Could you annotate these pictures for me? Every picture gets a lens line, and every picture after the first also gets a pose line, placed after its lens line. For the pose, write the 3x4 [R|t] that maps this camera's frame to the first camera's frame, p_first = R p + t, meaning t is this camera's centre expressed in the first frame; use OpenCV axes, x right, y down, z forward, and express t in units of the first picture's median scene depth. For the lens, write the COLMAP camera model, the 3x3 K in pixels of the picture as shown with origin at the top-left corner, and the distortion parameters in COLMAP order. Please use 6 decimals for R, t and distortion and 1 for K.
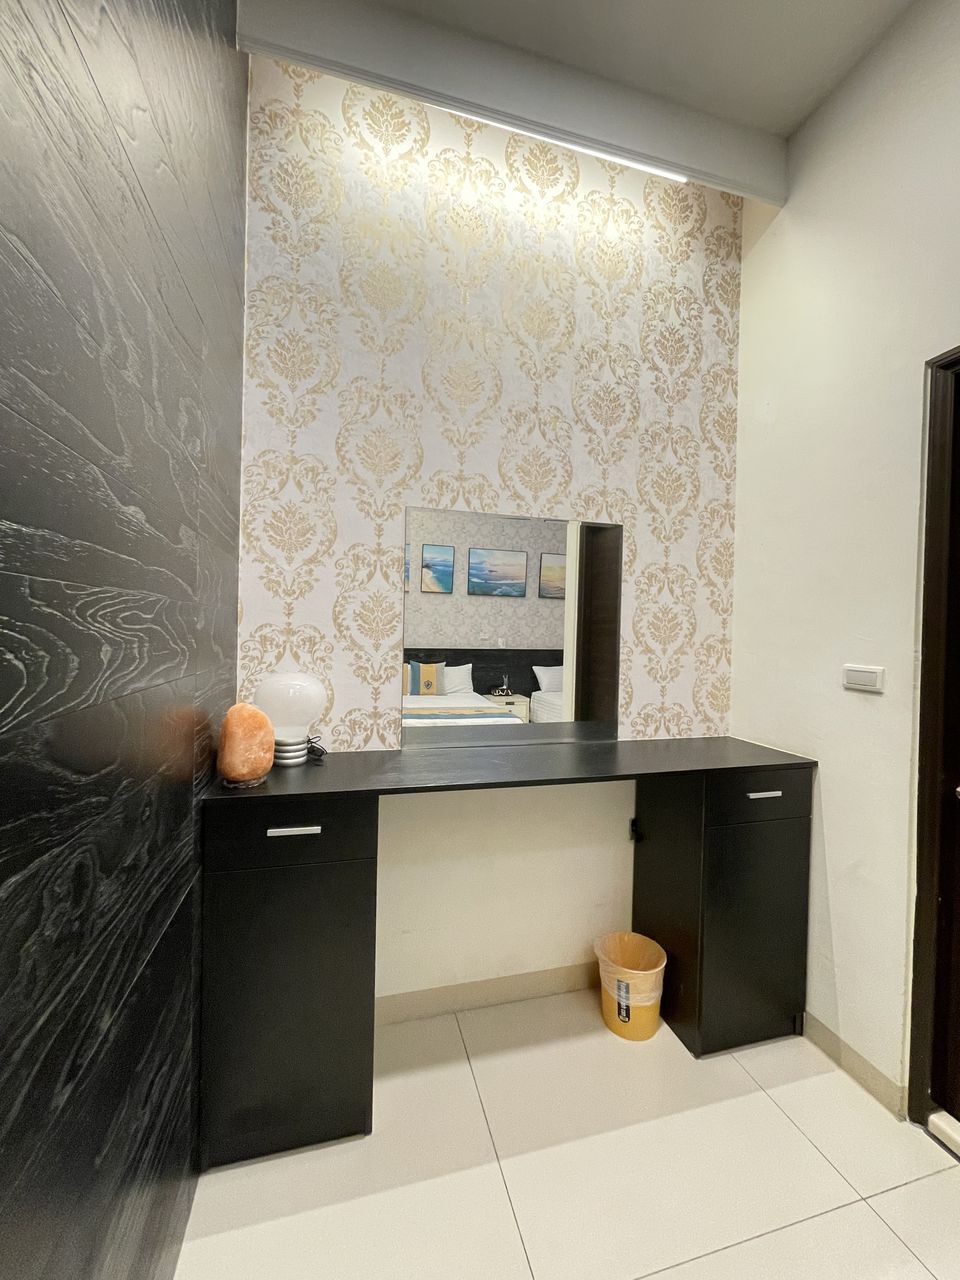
lens RADIAL K [[511.5, 0, 478.4], [0, 511.5, 640.1], [0, 0, 1]] dist [0.002726, -0.000109]
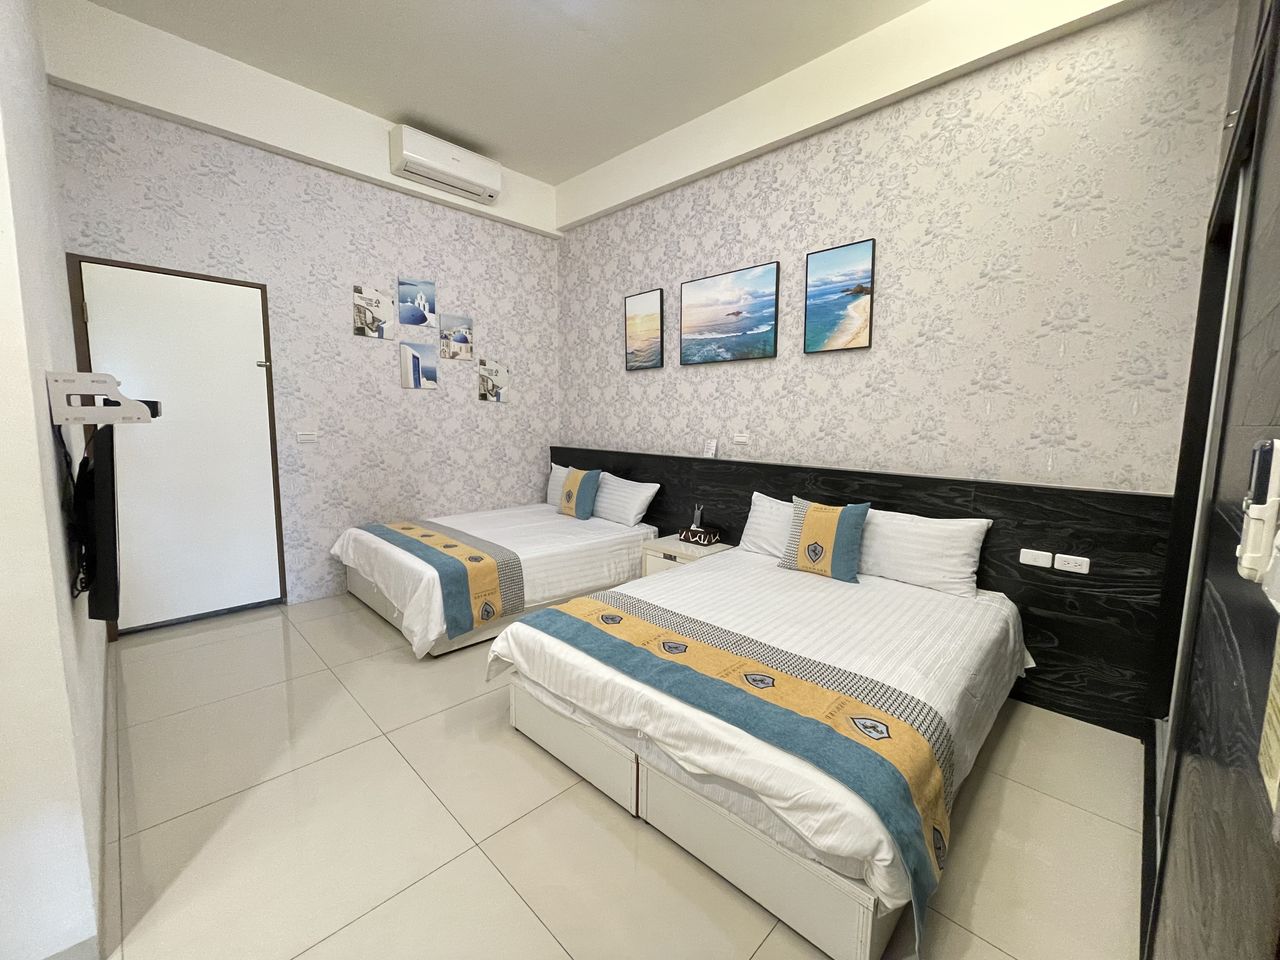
lens RADIAL K [[511.5, 0, 641.3], [0, 511.5, 475.9], [0, 0, 1]] dist [0.002726, -0.000109]
pose [[0.508764, 0.083261, -0.856870, 0.500729], [0.000778, 0.995267, 0.097171, -0.018534], [0.860906, -0.050103, 0.506291, 0.662171]]
